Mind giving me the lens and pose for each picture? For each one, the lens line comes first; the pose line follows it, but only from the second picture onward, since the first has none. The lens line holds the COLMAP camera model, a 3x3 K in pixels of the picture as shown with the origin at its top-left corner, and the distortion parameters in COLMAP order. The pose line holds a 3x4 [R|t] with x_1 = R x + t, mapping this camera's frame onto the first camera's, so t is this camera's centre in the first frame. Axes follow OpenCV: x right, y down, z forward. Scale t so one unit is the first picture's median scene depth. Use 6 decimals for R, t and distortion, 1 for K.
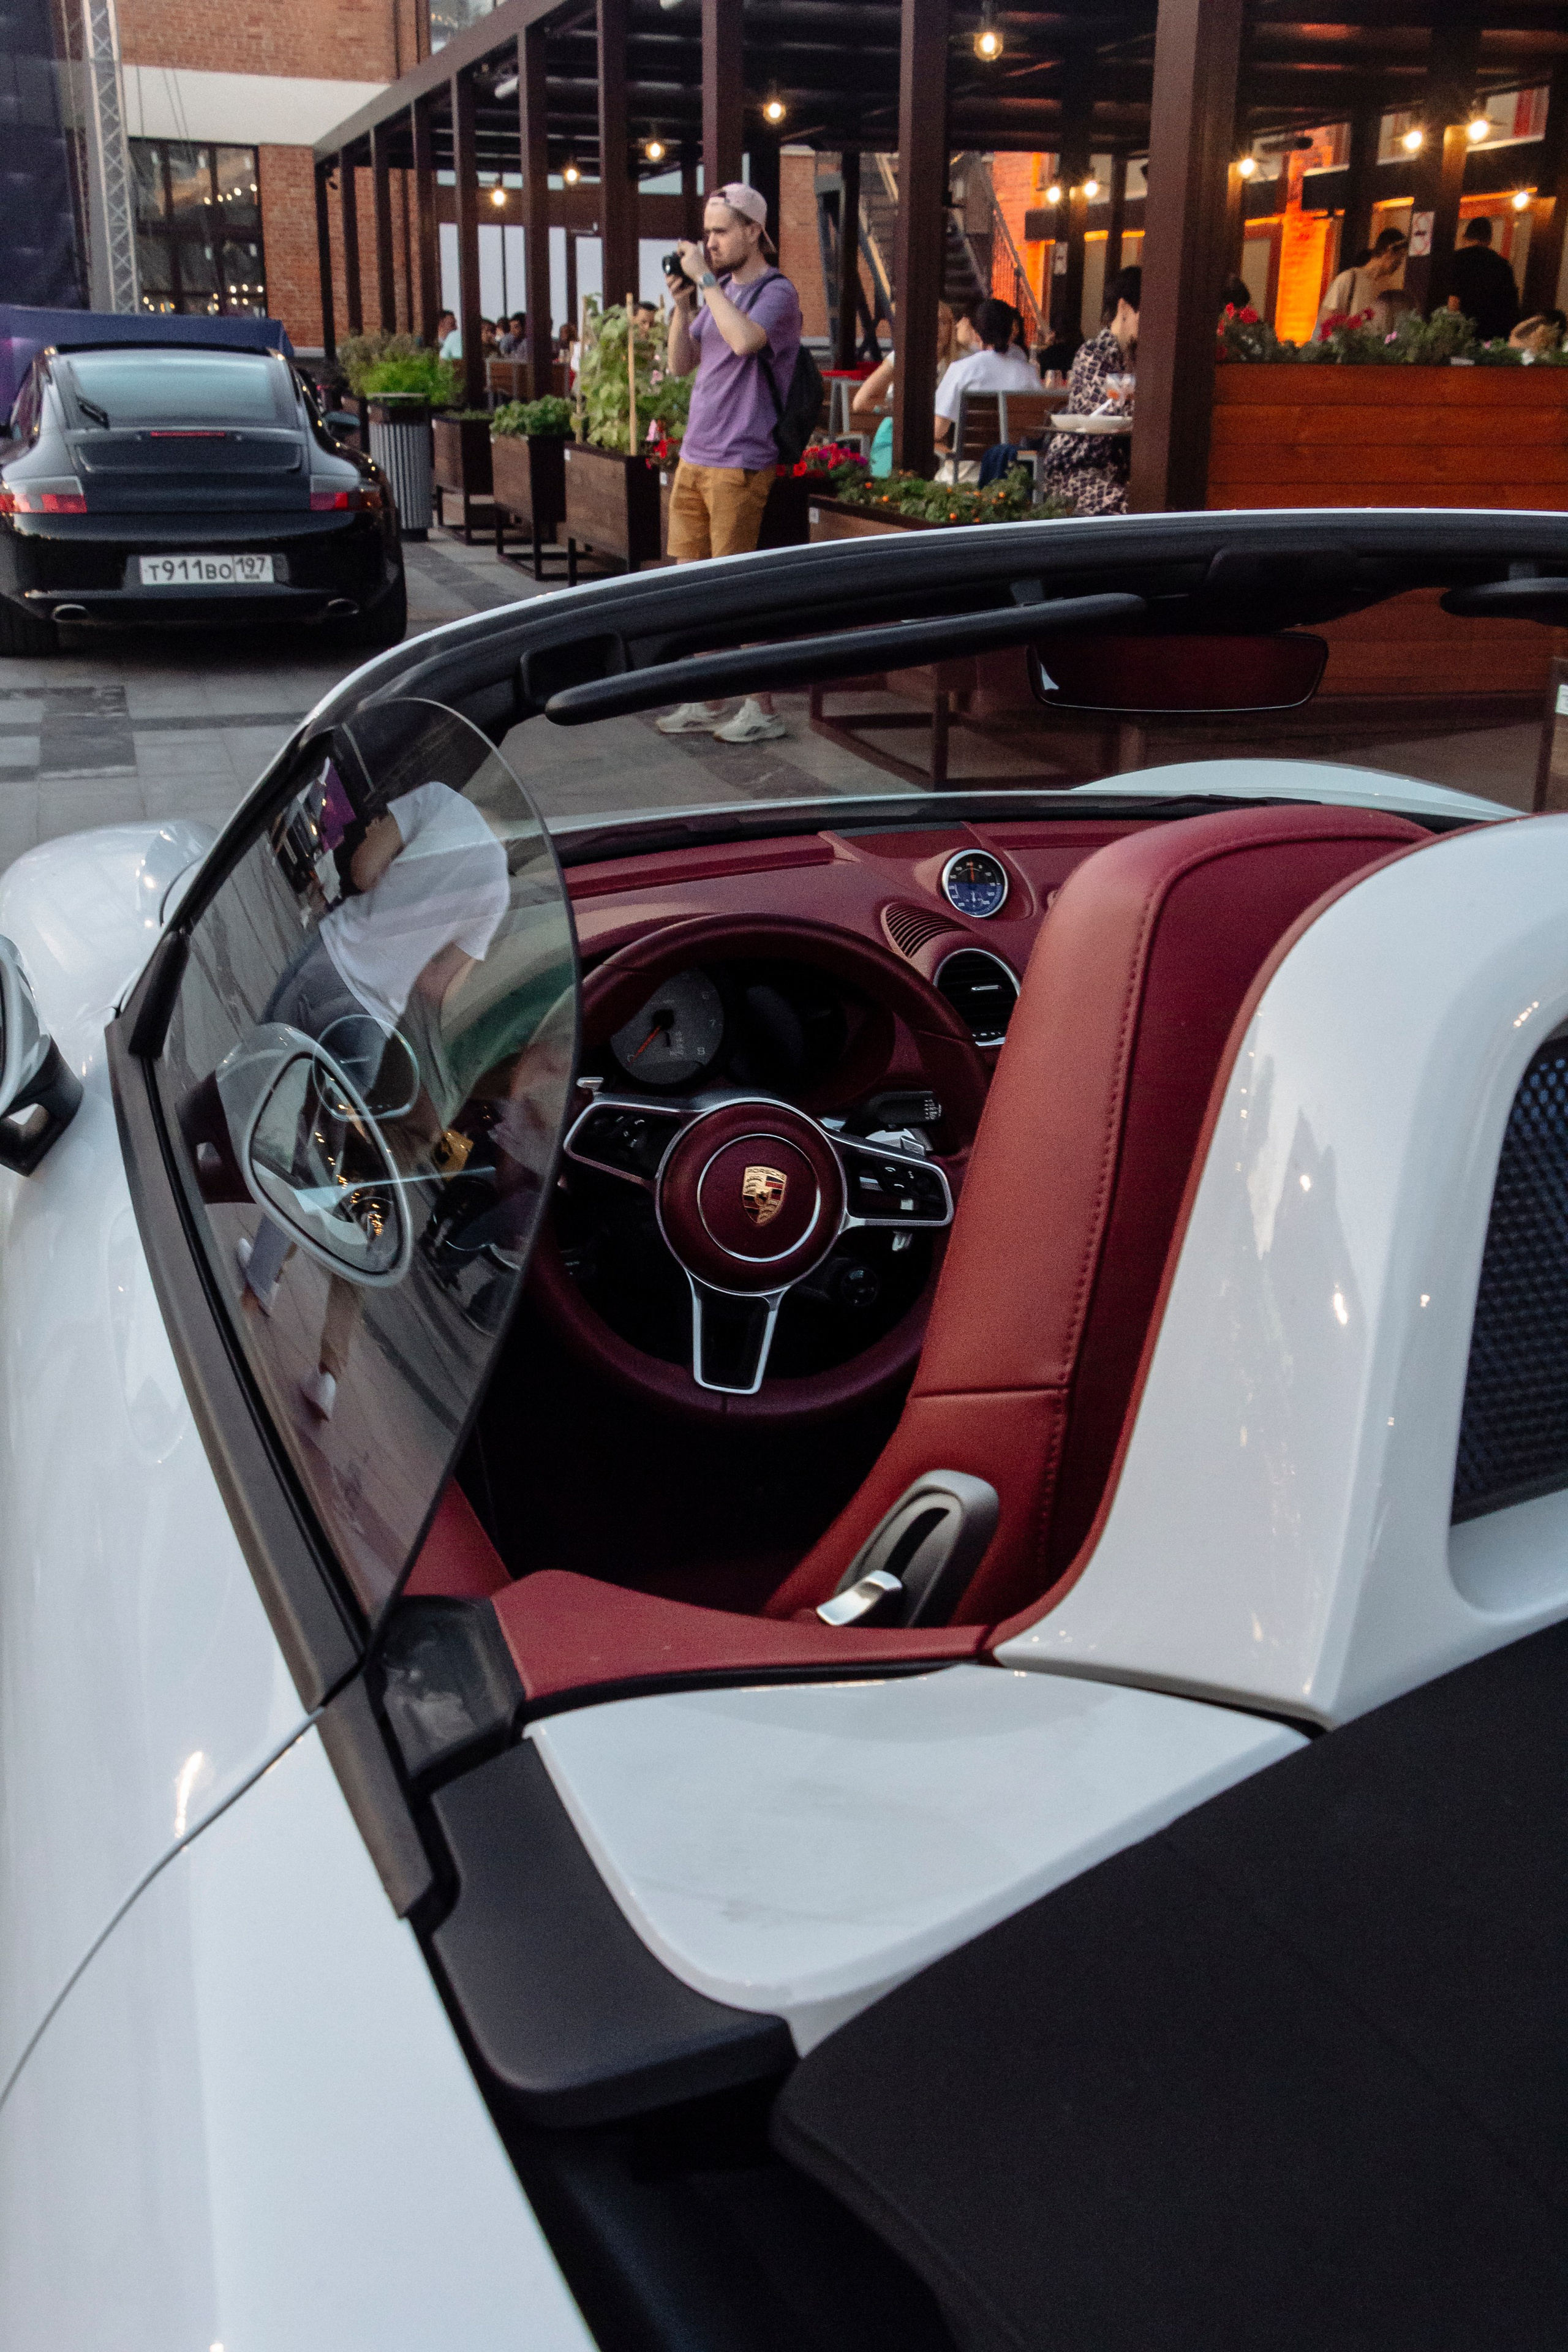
lens RADIAL K [[2464.0, 0, 784.0], [0, 2464.0, 1176.0], [0, 0, 1]] dist [-0.081410, 0.415828]
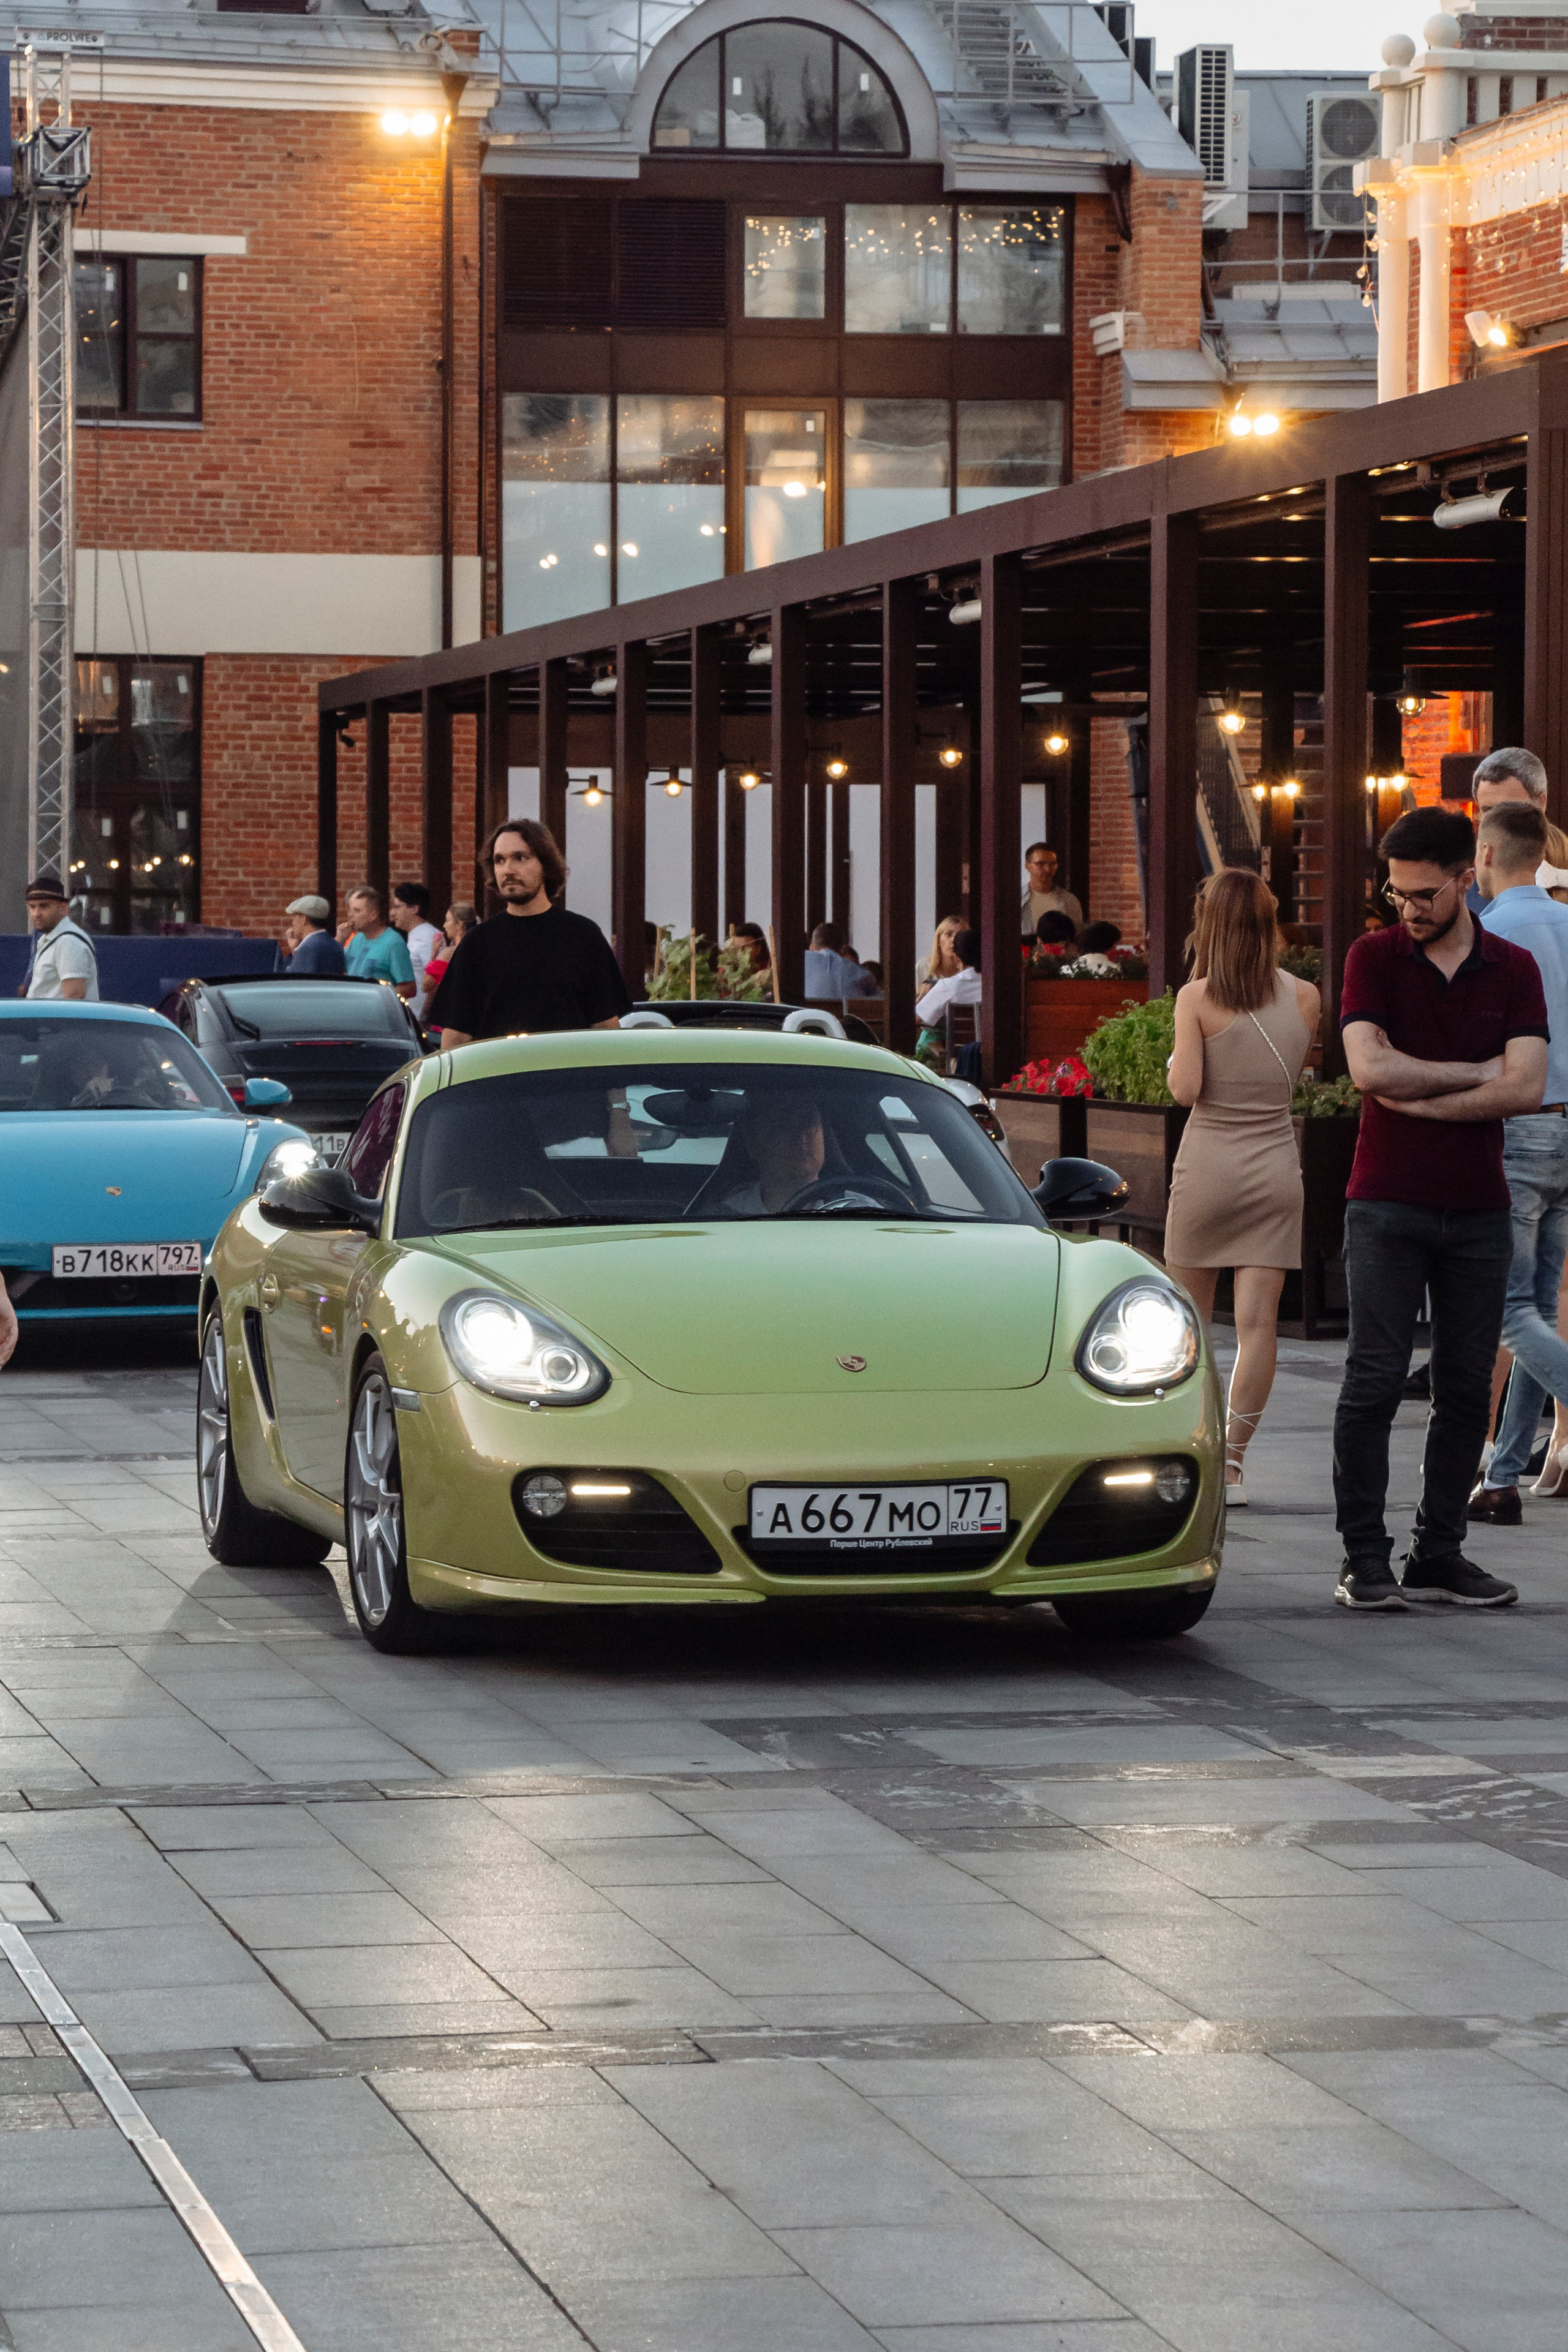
lens RADIAL K [[7471.8, 0, 784.0], [0, 7471.8, 1176.0], [0, 0, 1]] dist [0.029204, 0.102503]
pose [[0.995987, -0.007916, -0.089147, 0.104015], [-0.018546, 0.956207, -0.292103, 0.276060], [0.087555, 0.292584, 0.952223, -0.819220]]
